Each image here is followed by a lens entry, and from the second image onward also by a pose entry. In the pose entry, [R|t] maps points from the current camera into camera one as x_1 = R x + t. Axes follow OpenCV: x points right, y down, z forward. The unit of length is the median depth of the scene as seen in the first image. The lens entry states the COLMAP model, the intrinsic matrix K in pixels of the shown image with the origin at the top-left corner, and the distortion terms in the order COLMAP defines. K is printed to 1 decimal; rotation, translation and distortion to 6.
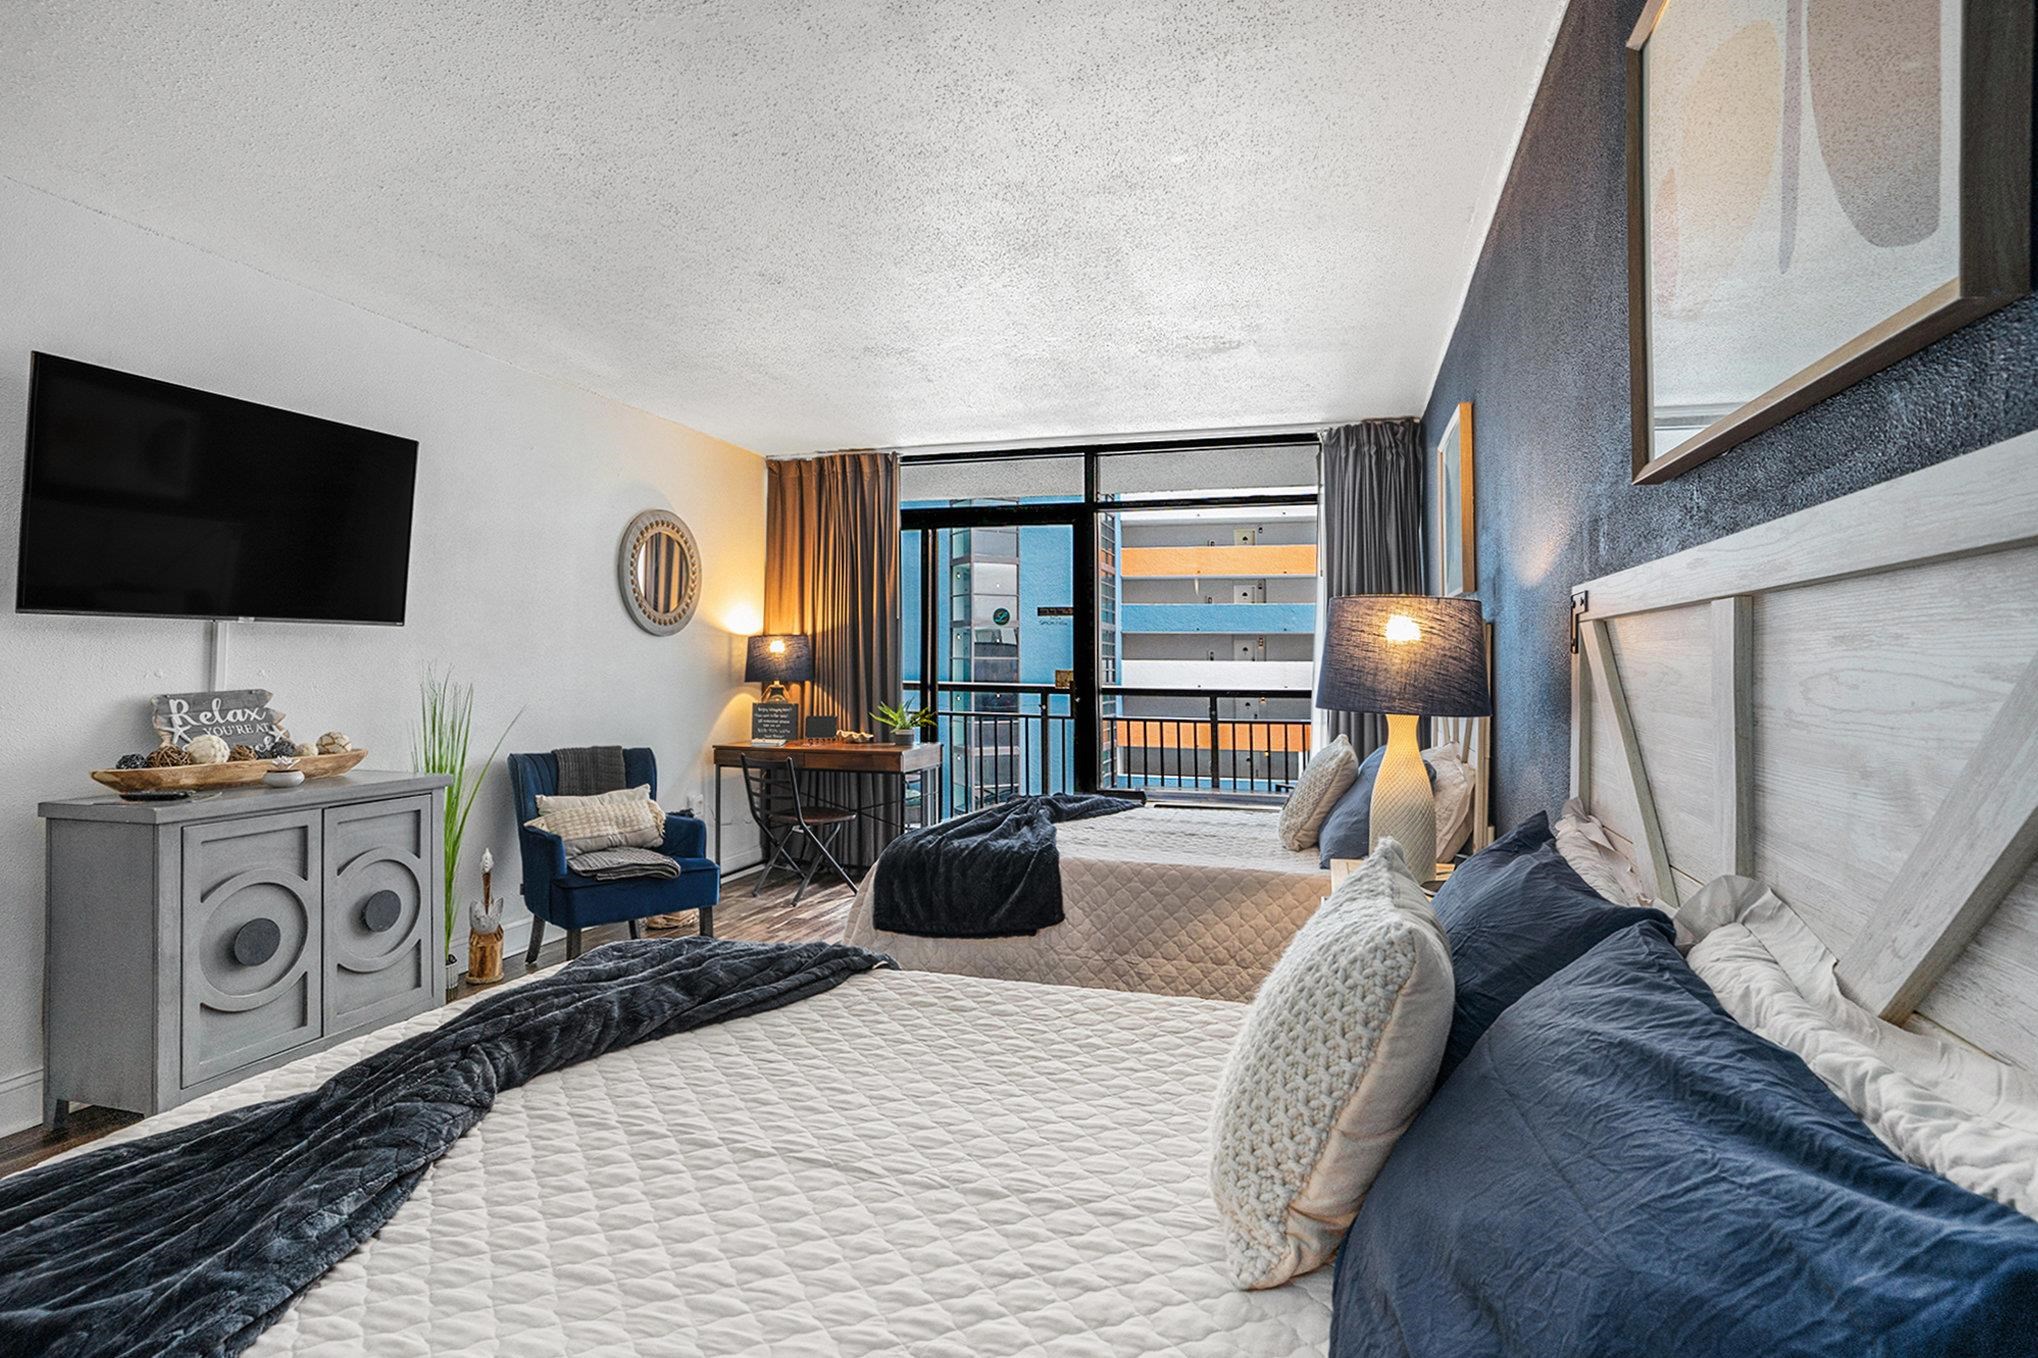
lens RADIAL K [[988.0, 0, 1020.5], [0, 988.0, 665.2], [0, 0, 1]] dist [-0.033325, -0.000228]
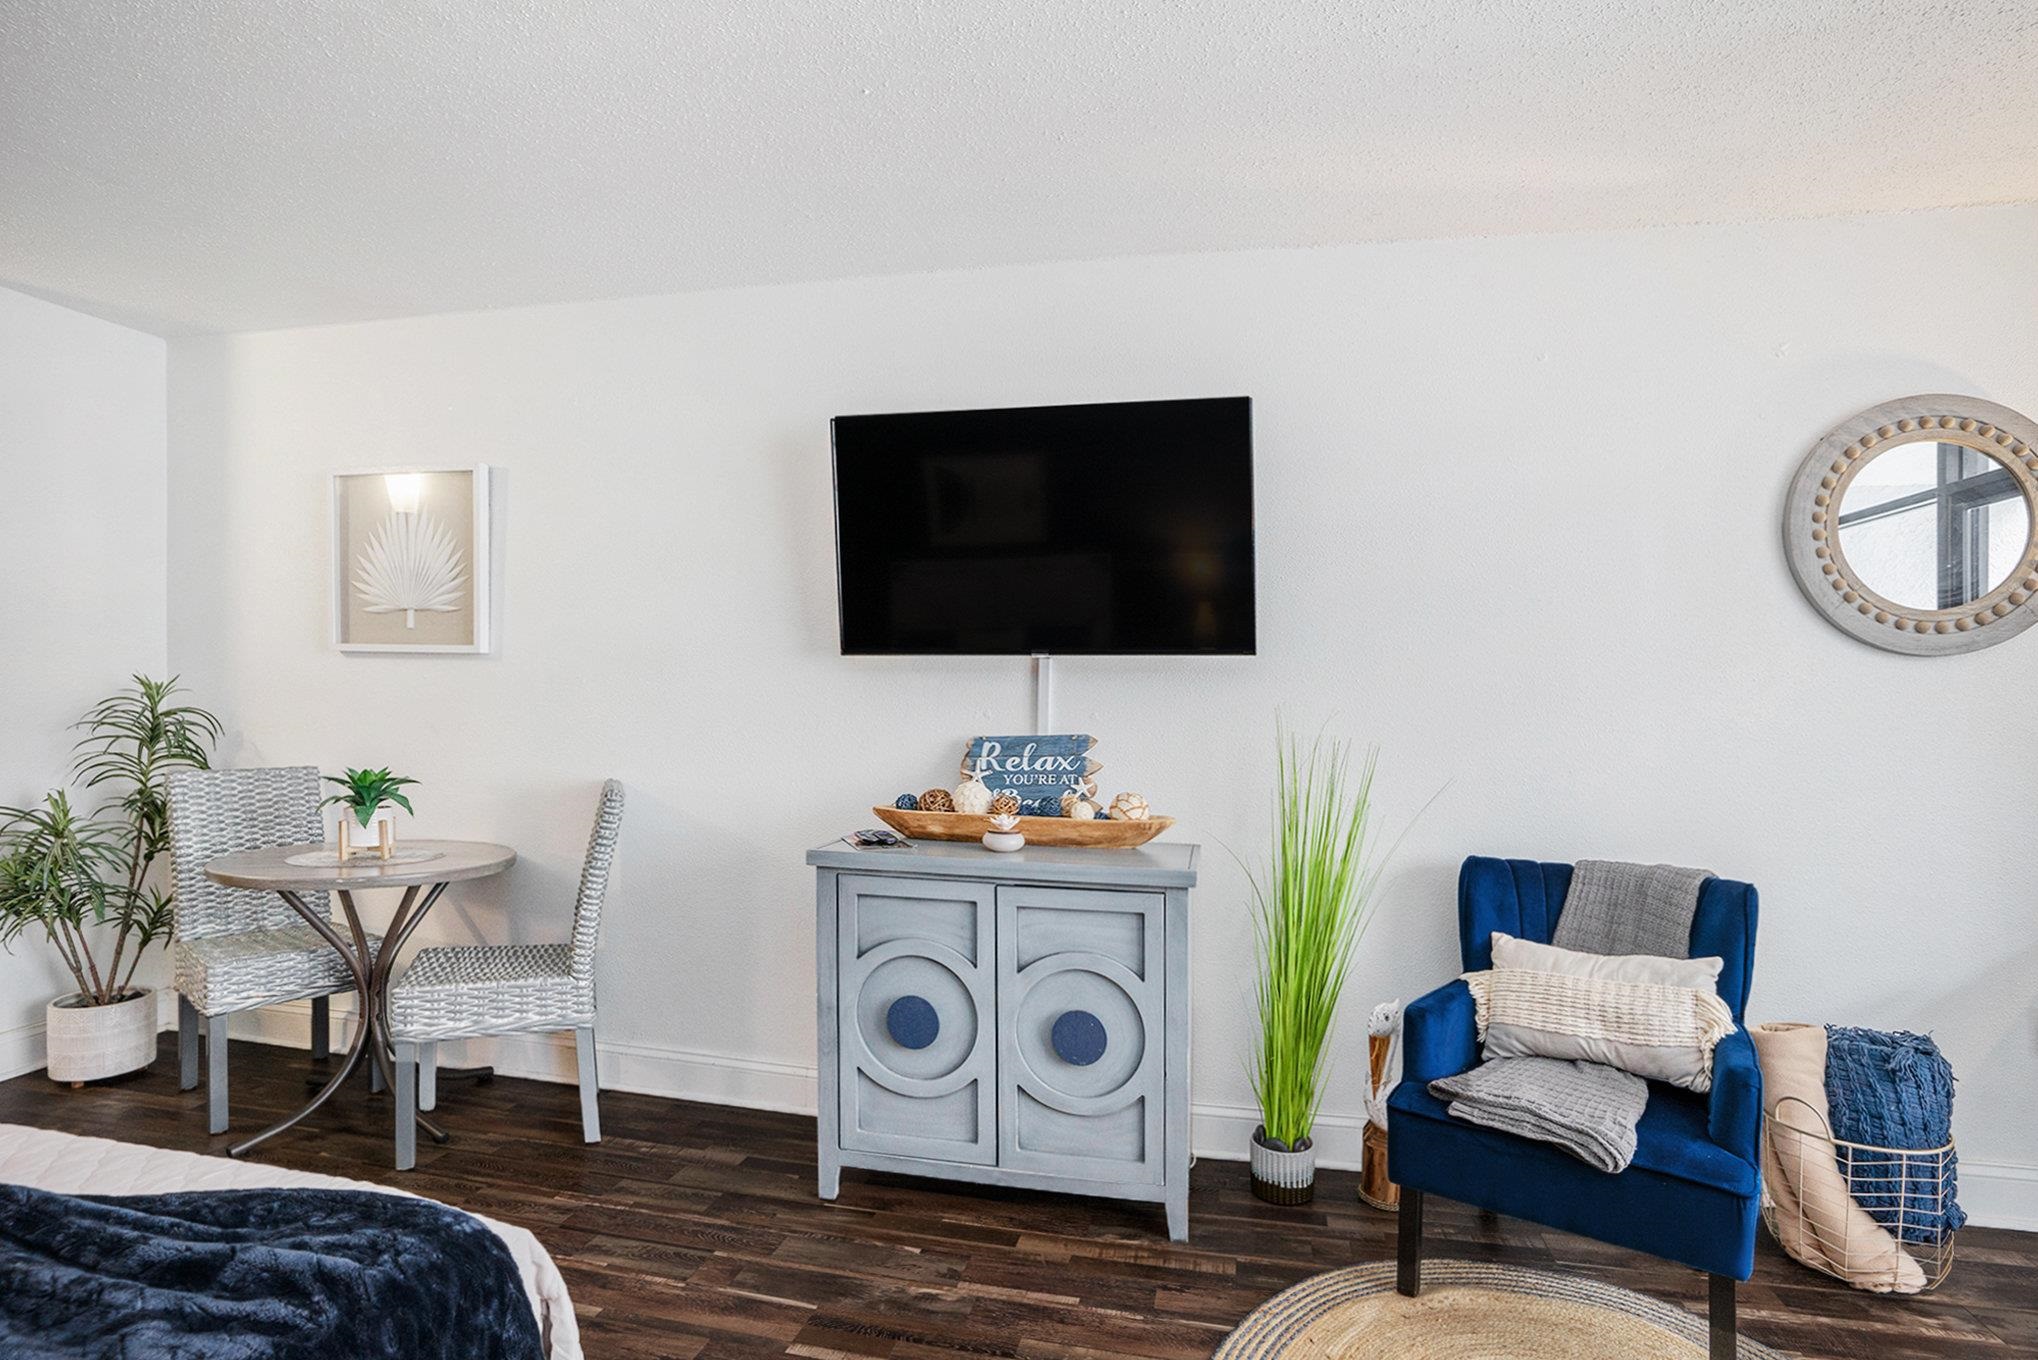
lens RADIAL K [[988.0, 0, 1018.6], [0, 988.0, 692.6], [0, 0, 1]] dist [-0.033325, -0.000228]
pose [[0.104619, -0.008952, -0.994472, 0.091560], [-0.012175, 0.999873, -0.010281, -0.003340], [0.994438, 0.013183, 0.104497, 0.877648]]
